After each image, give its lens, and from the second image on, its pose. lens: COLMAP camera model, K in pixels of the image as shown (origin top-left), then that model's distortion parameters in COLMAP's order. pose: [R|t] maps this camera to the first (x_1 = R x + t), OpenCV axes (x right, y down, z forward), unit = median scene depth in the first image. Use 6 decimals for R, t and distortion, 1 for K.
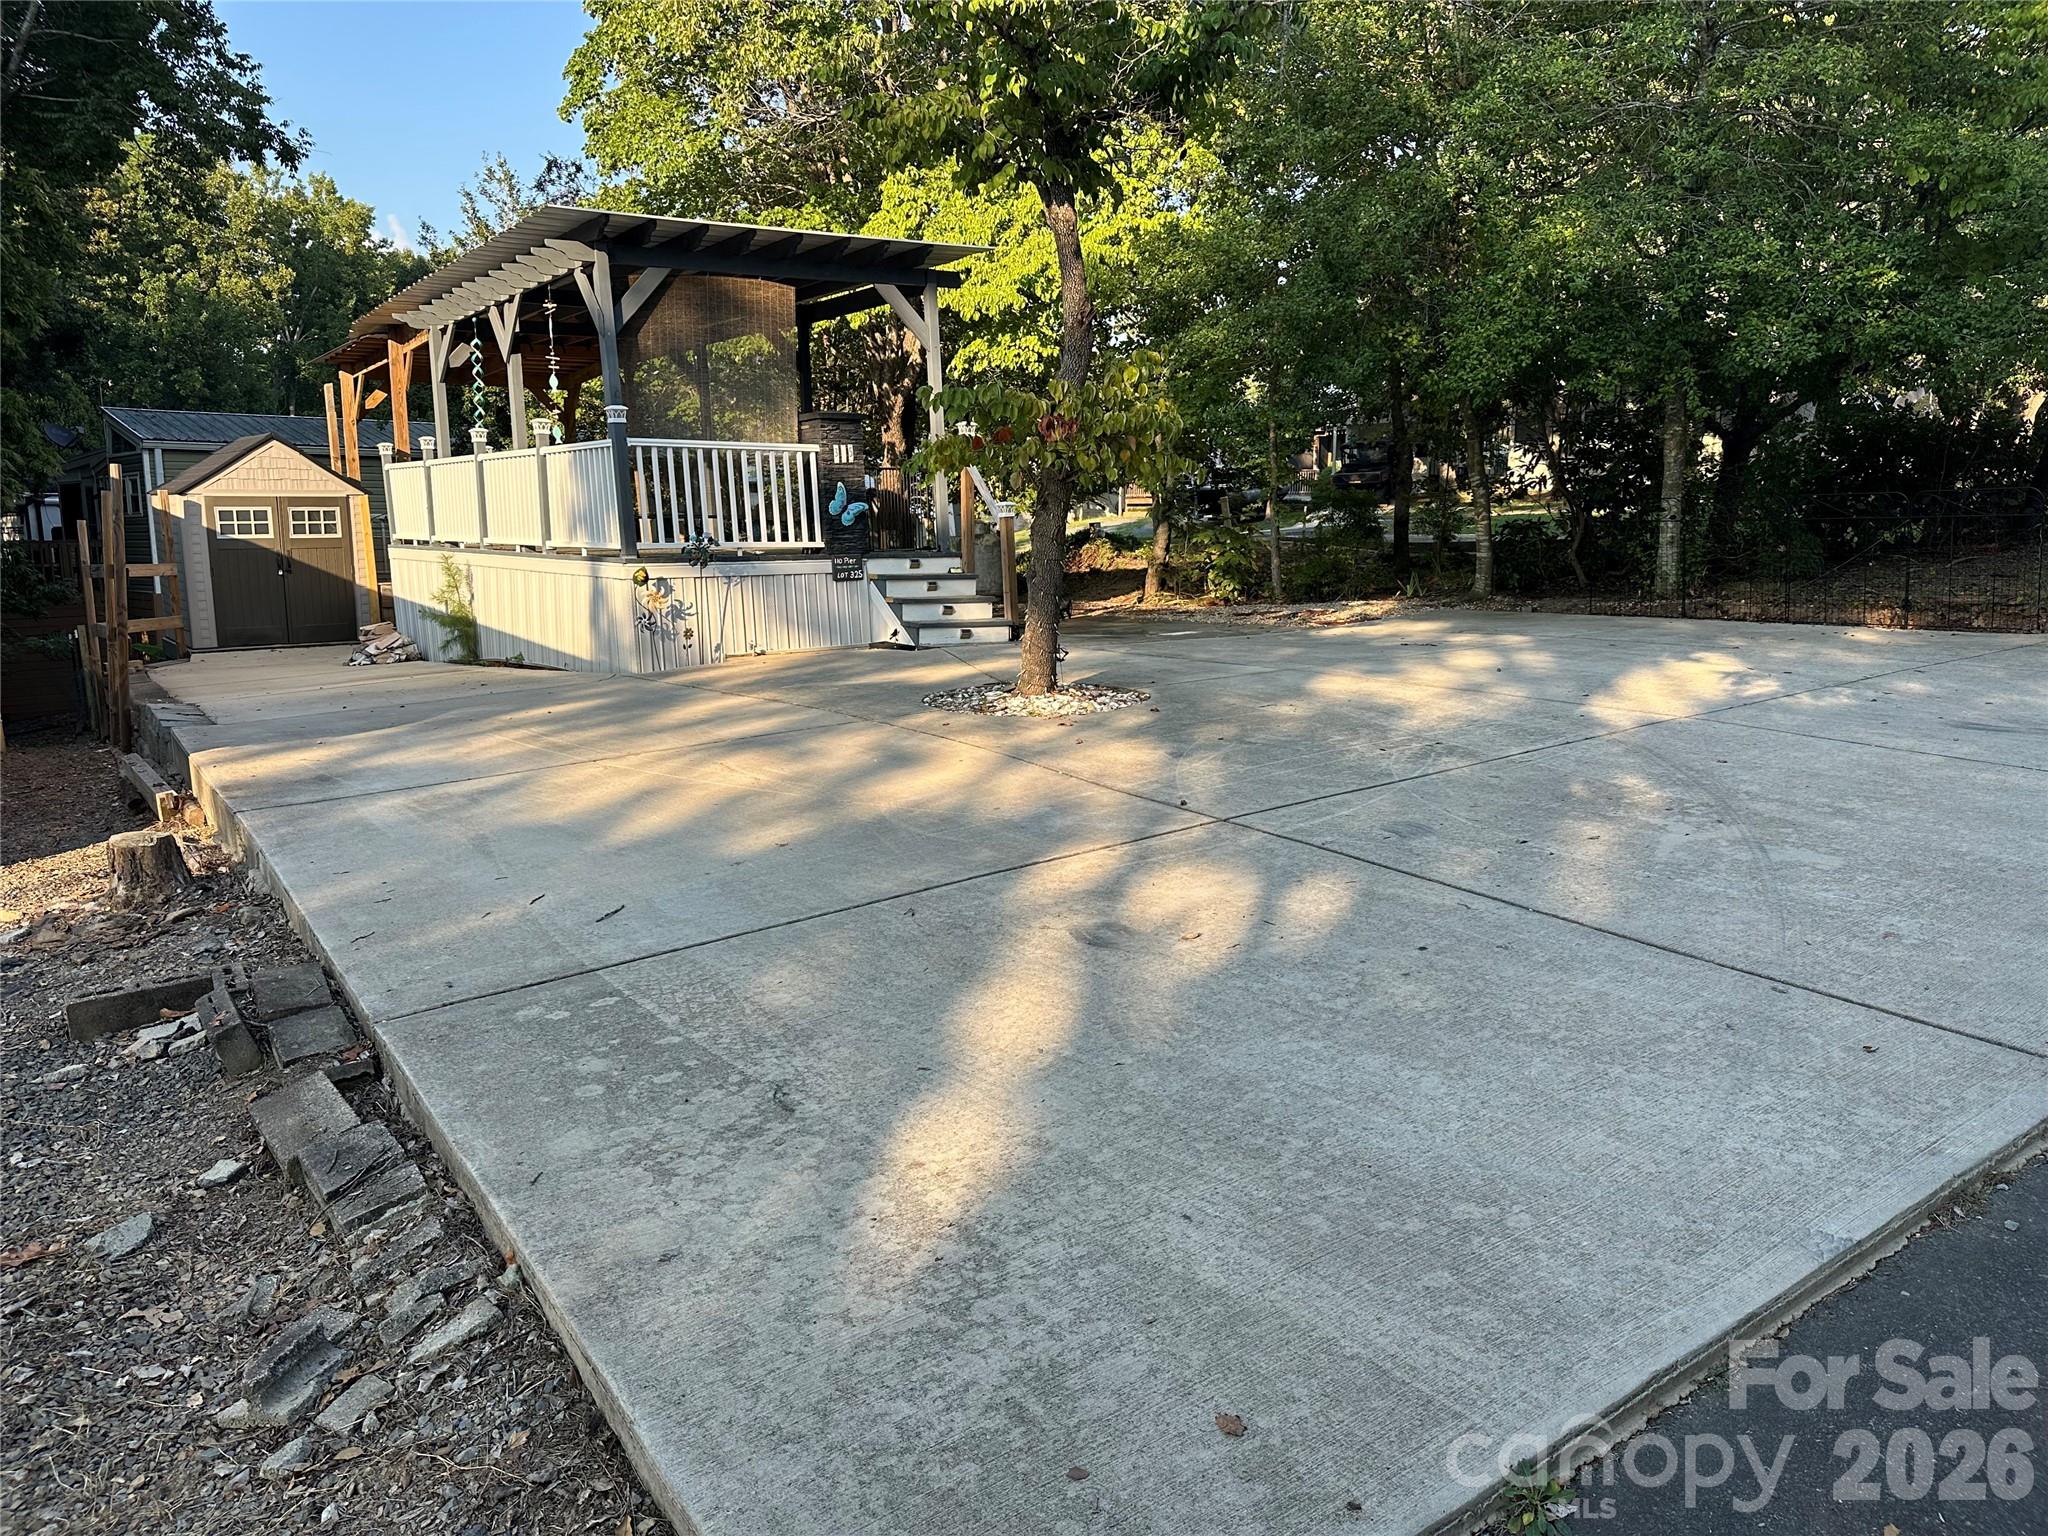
lens RADIAL K [[1426.5, 0, 1023.9], [0, 1426.5, 779.1], [0, 0, 1]] dist [0.080112, -0.123702]
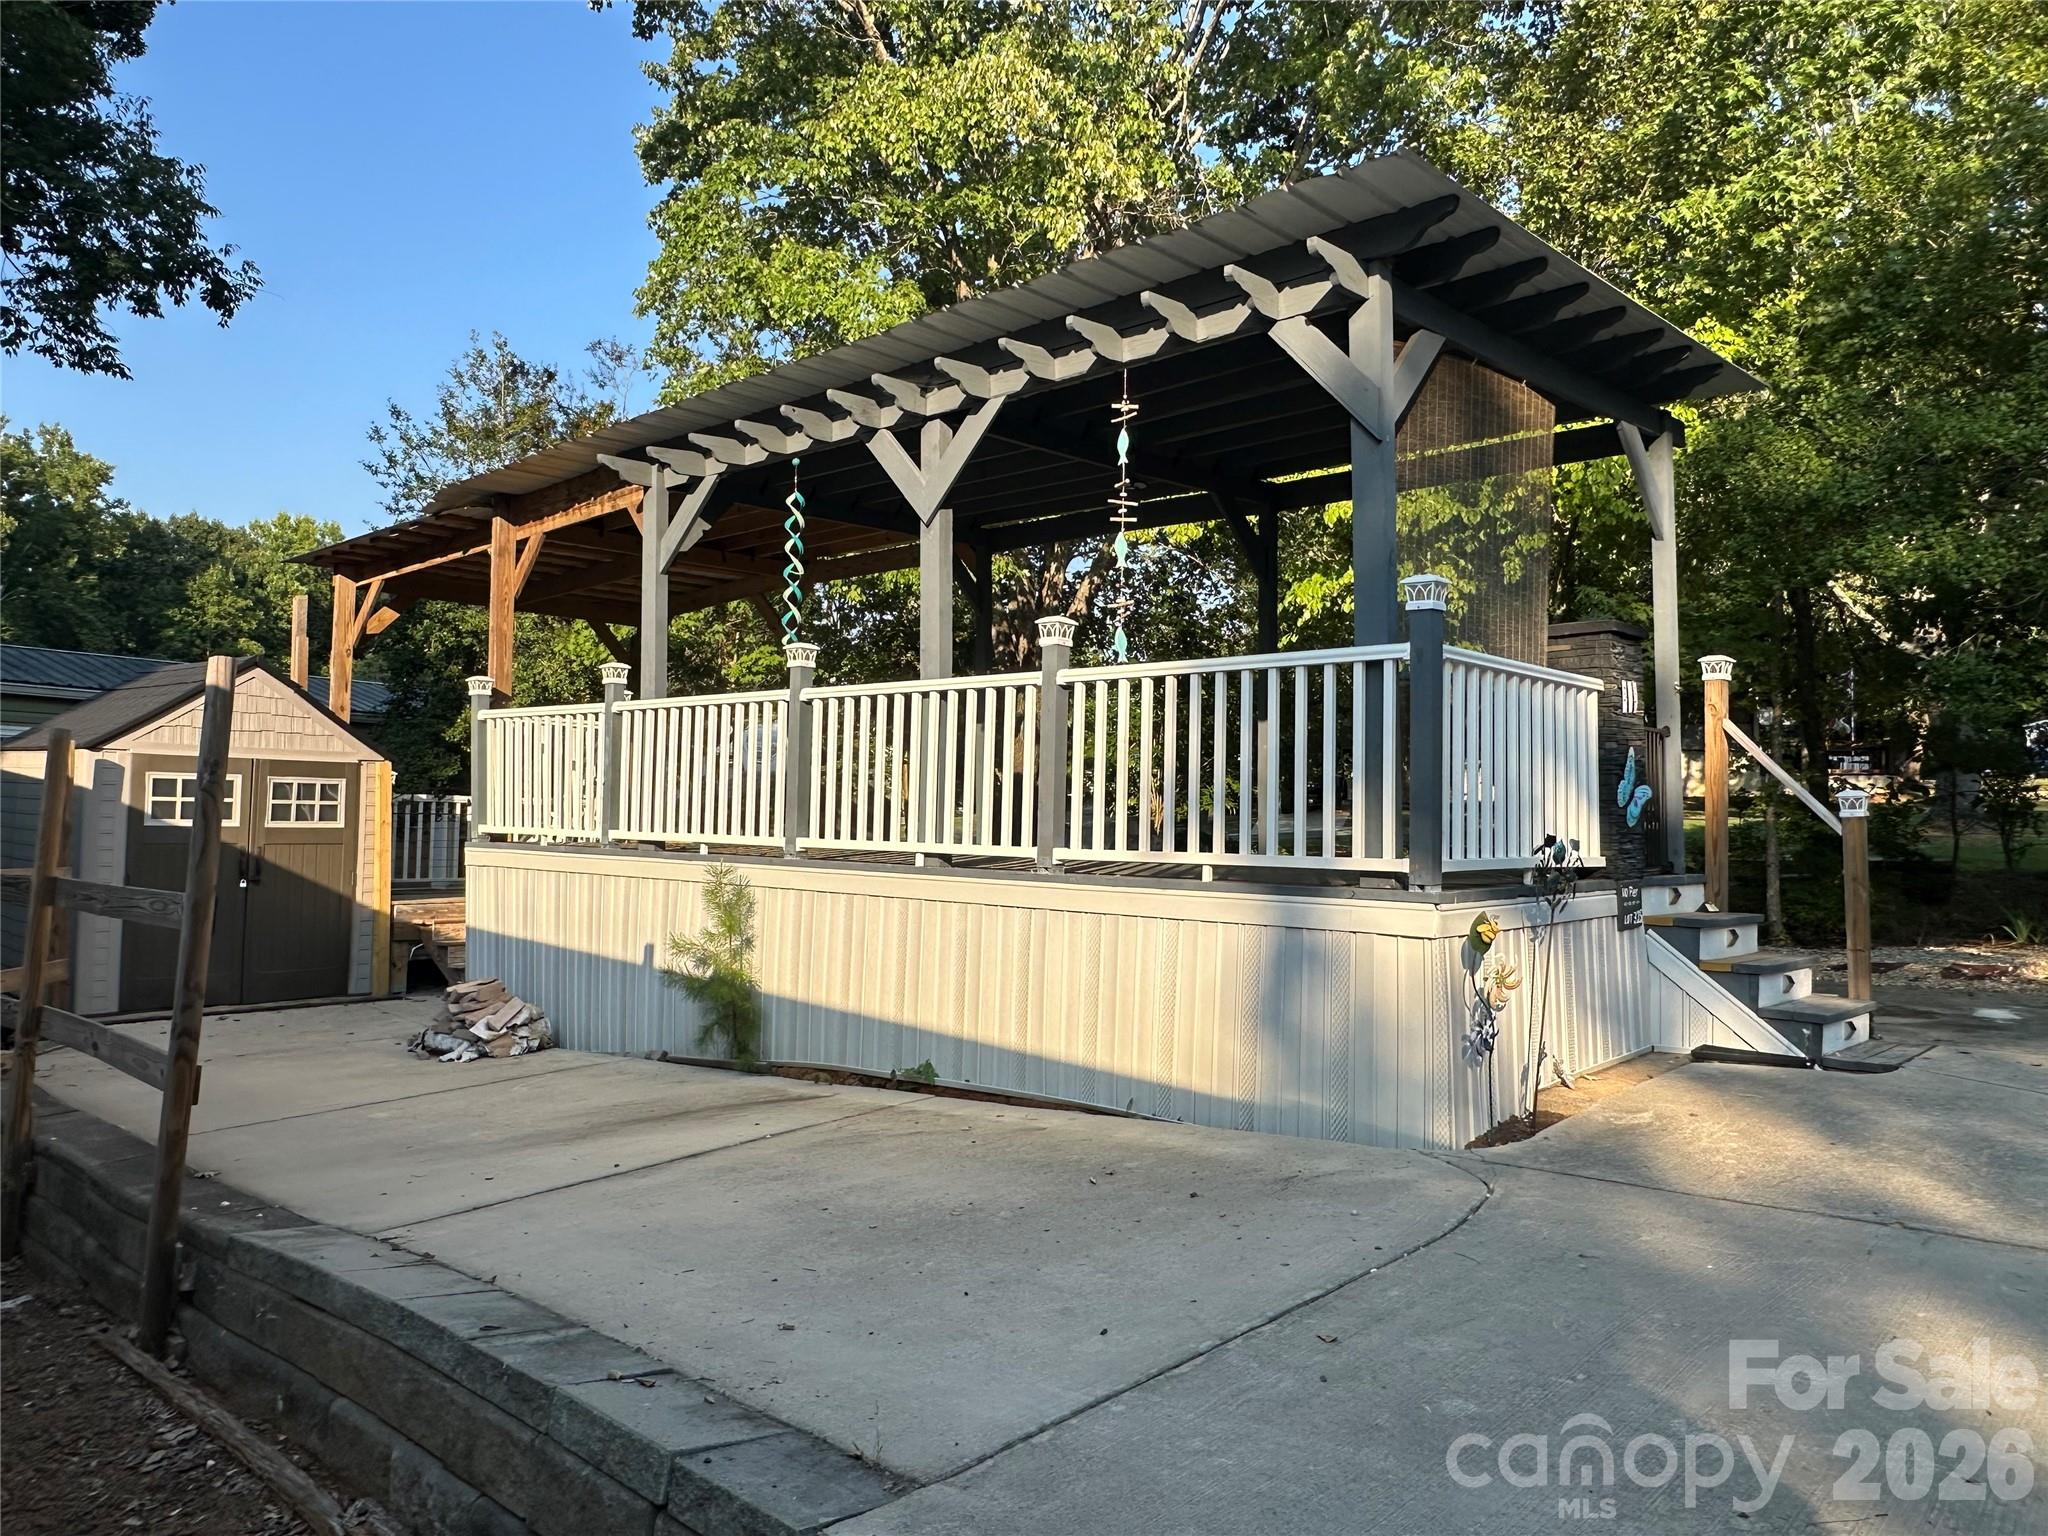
lens RADIAL K [[1439.2, 0, 1024.0], [0, 1439.2, 768.0], [0, 0, 1]] dist [-0.006019, 0.000469]
pose [[0.981555, 0.028092, 0.189106, -0.324771], [0.012507, 0.977591, -0.210140, -0.063732], [-0.190772, 0.208629, 0.959208, 0.376241]]
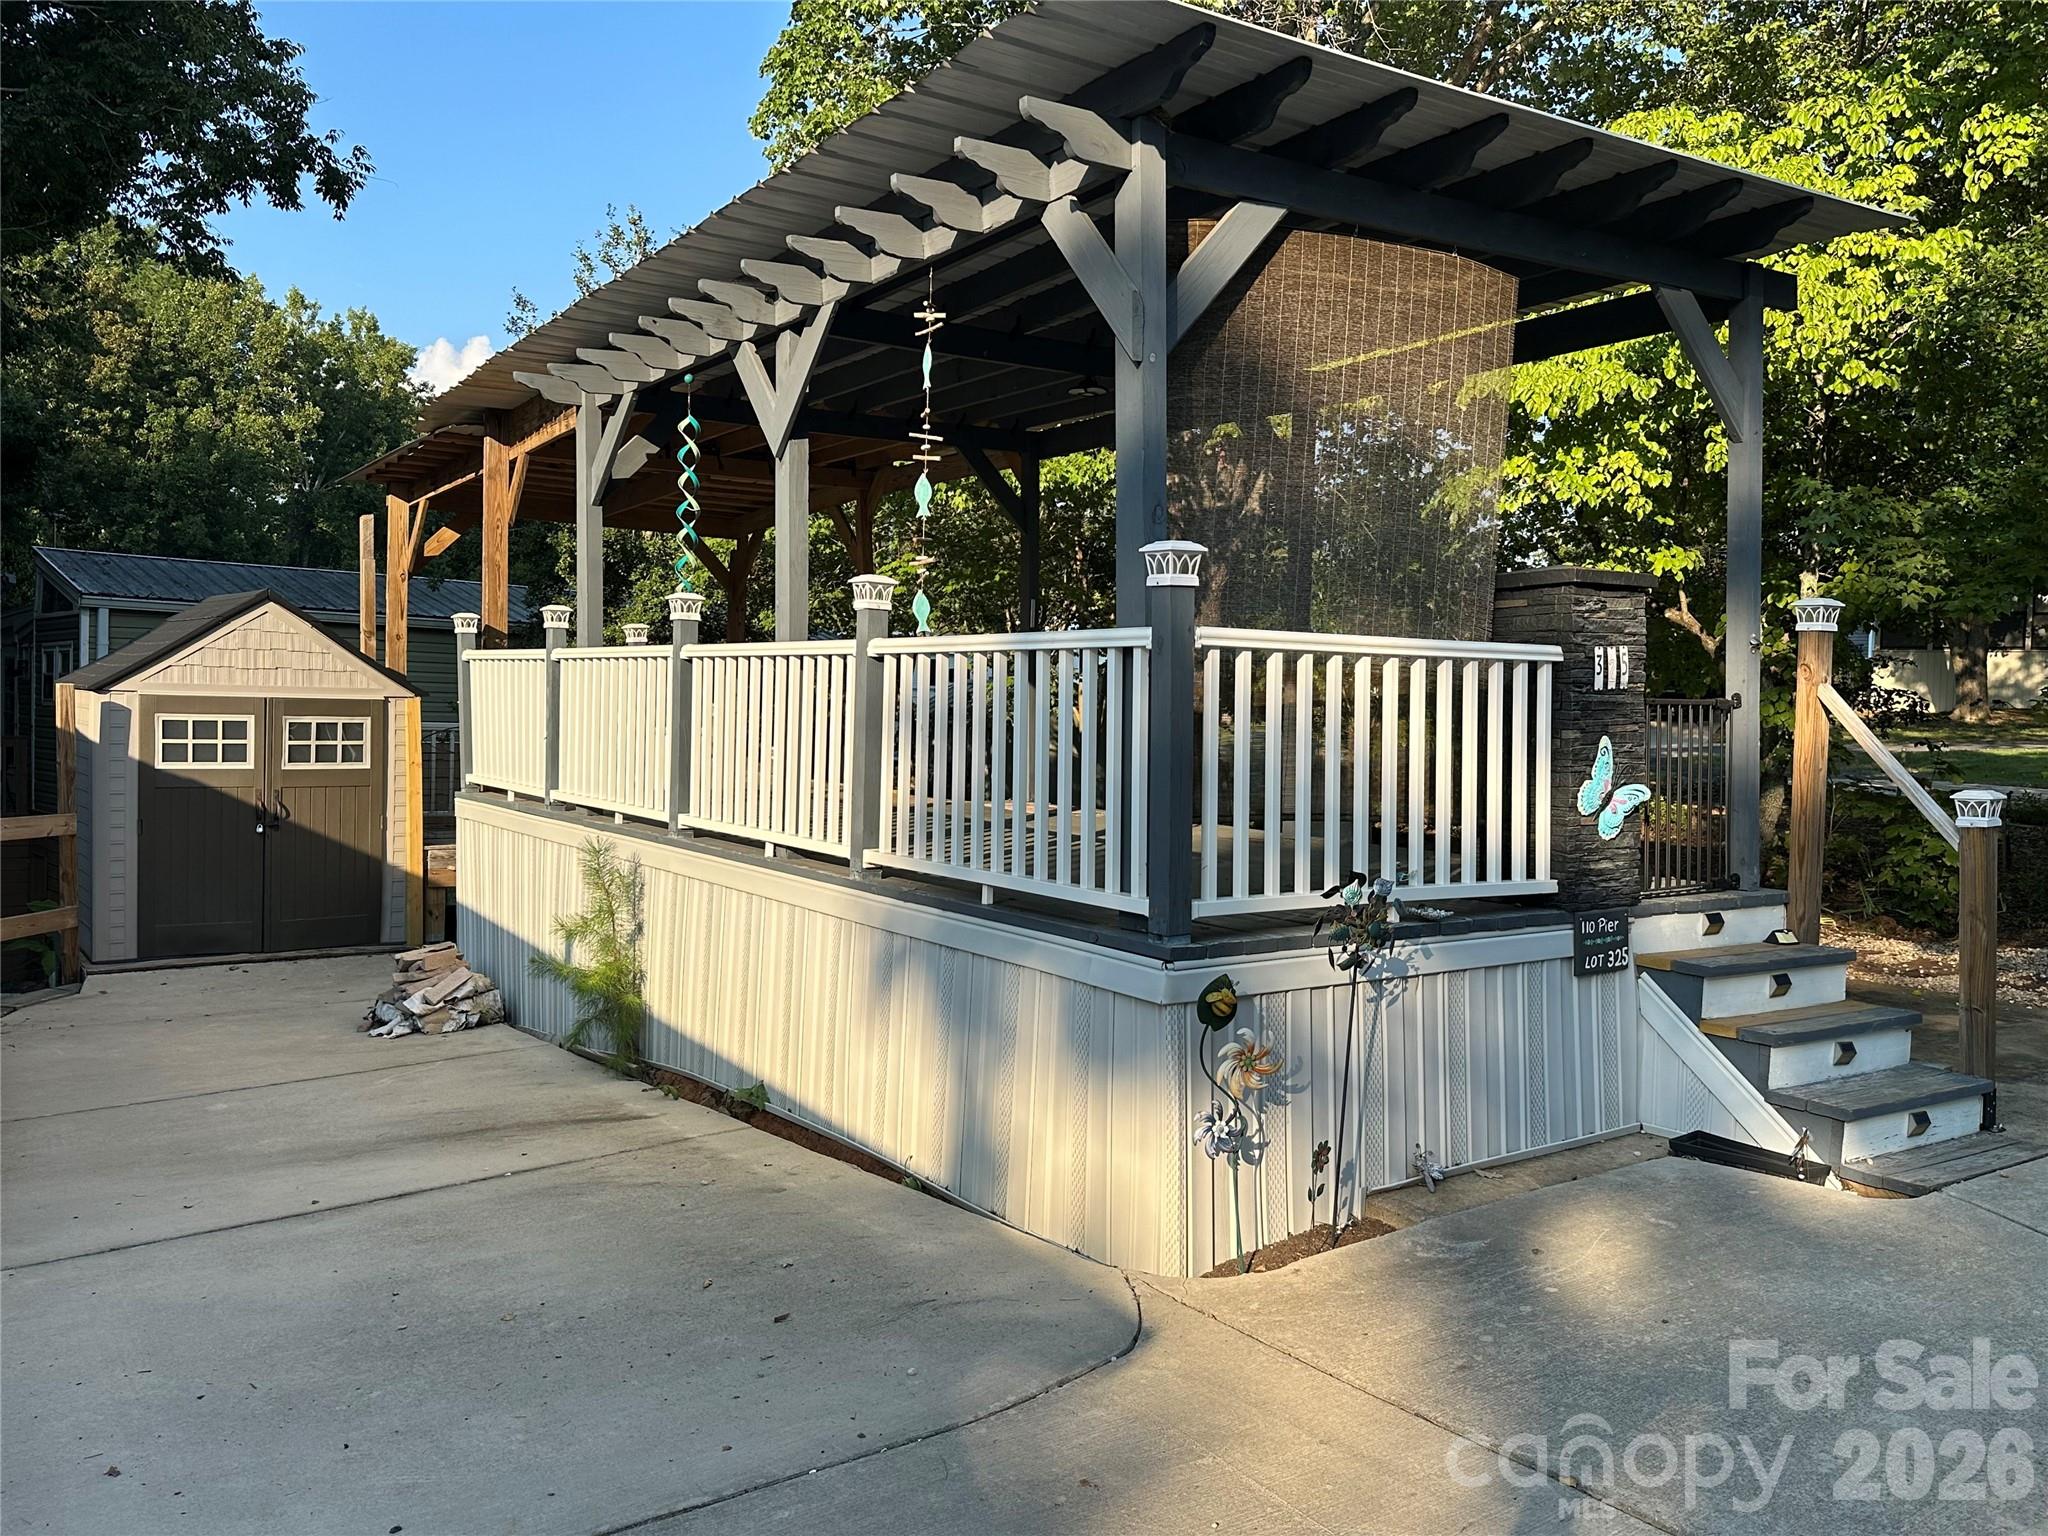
lens RADIAL K [[1591.6, 0, 1024.0], [0, 1591.6, 768.0], [0, 0, 1]] dist [0.130540, -0.240421]
pose [[0.998851, 0.030181, -0.037237, -0.196941], [-0.035040, 0.989863, -0.137634, -0.092766], [0.032706, 0.138781, 0.989783, 0.387994]]
